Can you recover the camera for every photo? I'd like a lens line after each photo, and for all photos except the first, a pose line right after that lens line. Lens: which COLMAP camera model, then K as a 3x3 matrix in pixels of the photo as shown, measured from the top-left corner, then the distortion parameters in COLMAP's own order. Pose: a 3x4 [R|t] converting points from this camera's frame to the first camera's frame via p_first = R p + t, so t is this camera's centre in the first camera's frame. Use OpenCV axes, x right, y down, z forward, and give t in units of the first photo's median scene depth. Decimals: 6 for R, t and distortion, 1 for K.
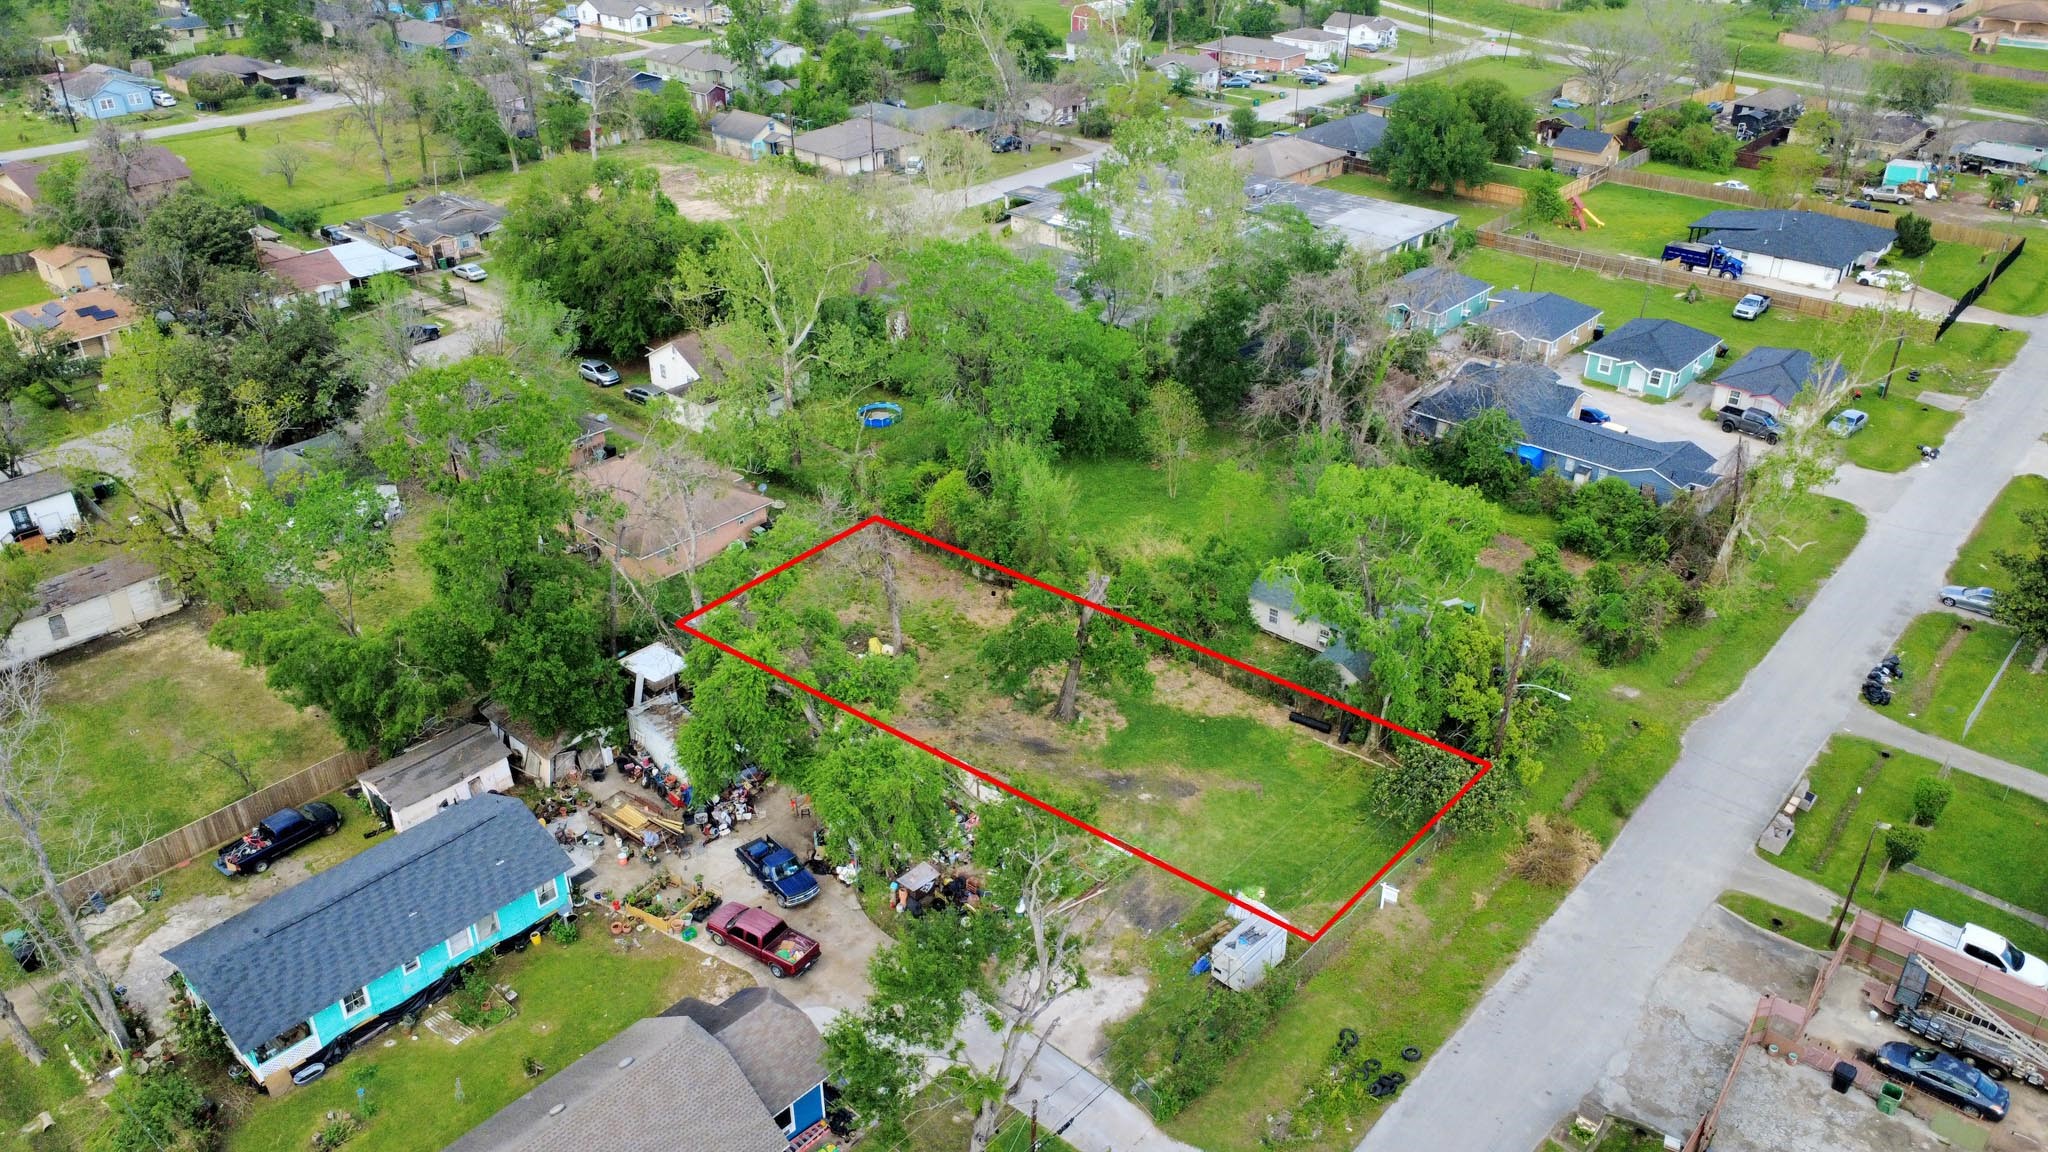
lens RADIAL K [[1488.9, 0, 1024.0], [0, 1488.9, 576.0], [0, 0, 1]] dist [-0.003030, 0.007542]
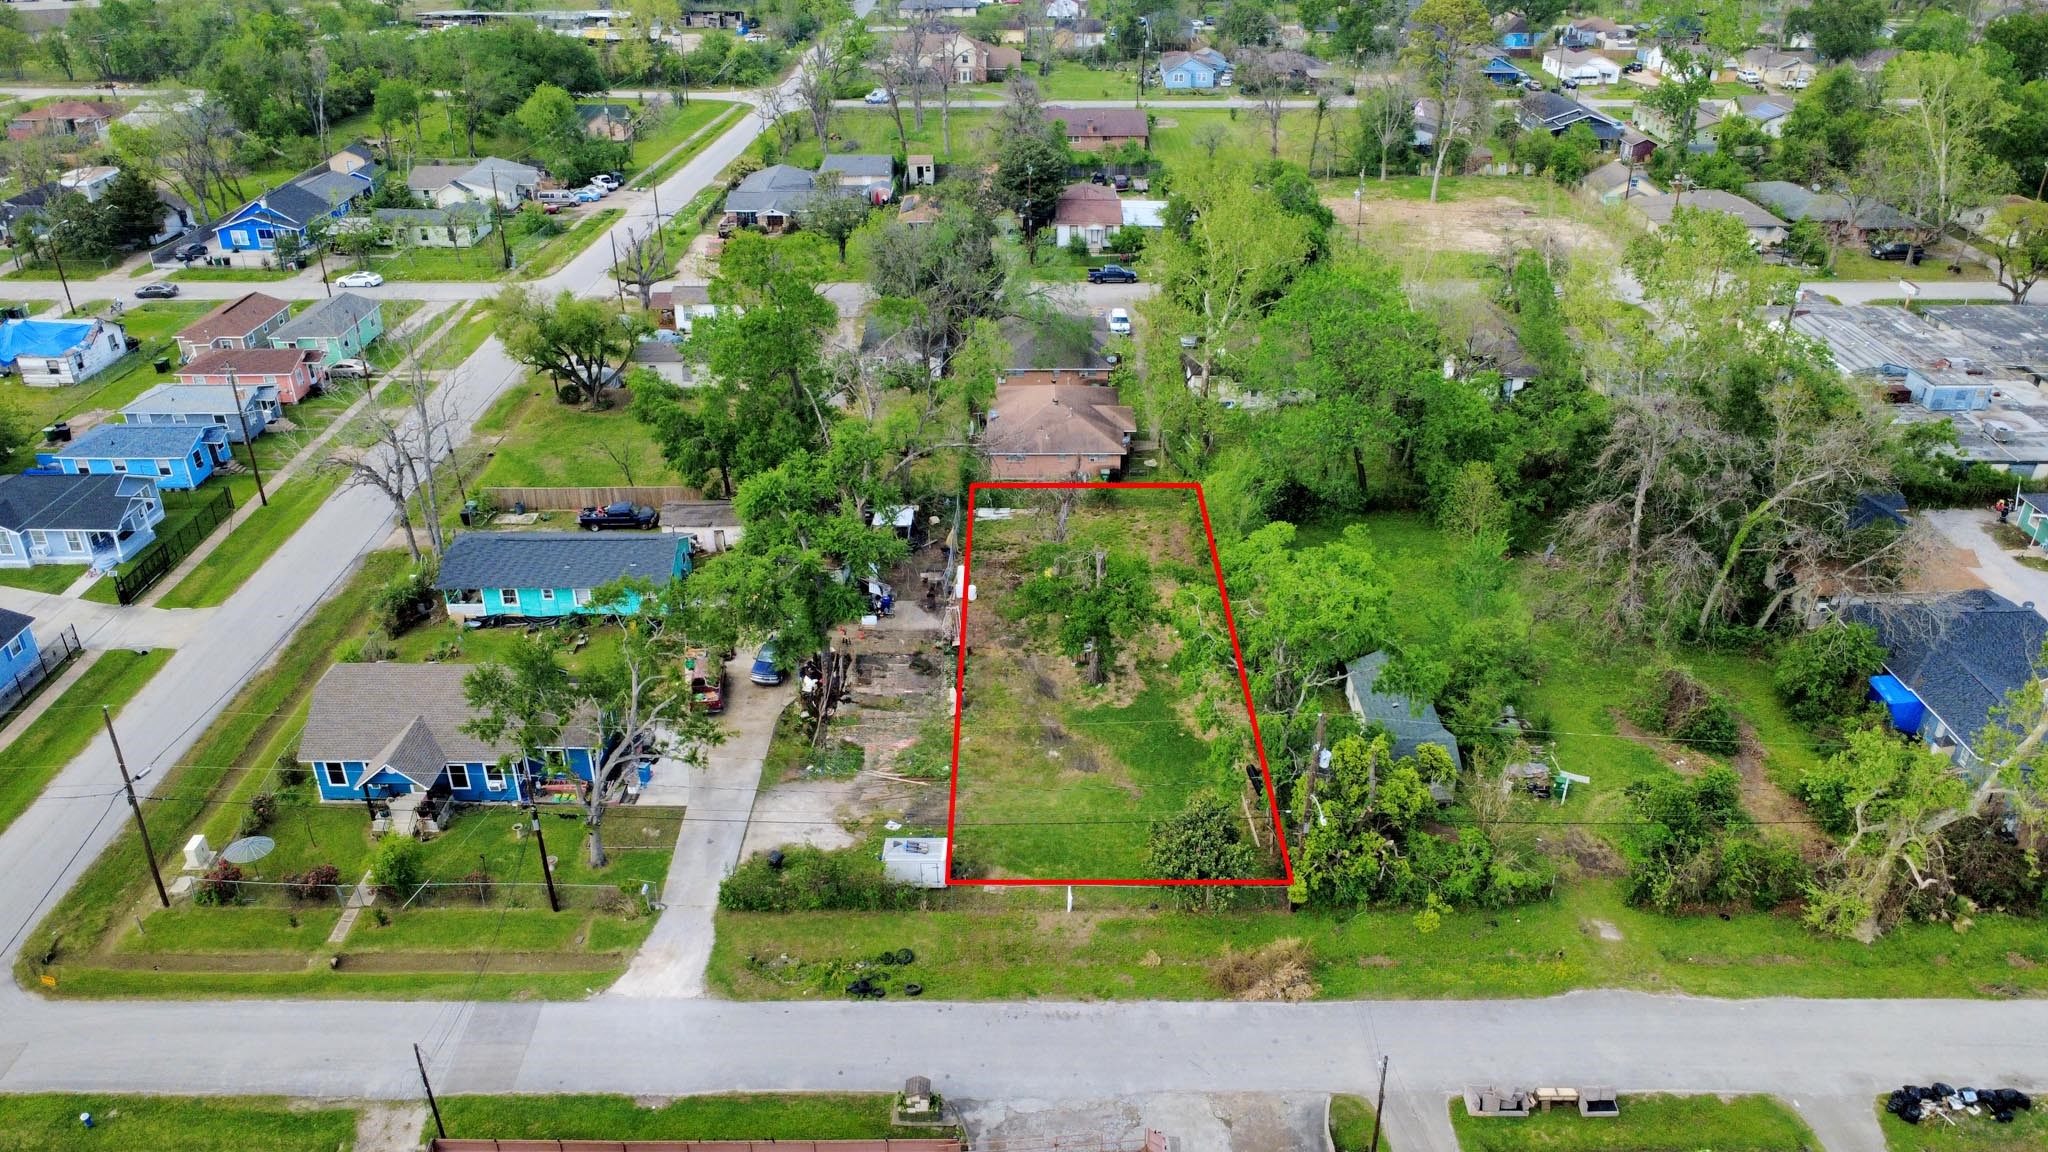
lens RADIAL K [[1488.9, 0, 1024.0], [0, 1488.9, 576.0], [0, 0, 1]] dist [-0.003030, 0.007542]
pose [[0.659223, 0.347508, -0.666831, 0.497938], [-0.363366, 0.923610, 0.122103, -0.064802], [0.658323, 0.161811, 0.735138, 0.107274]]
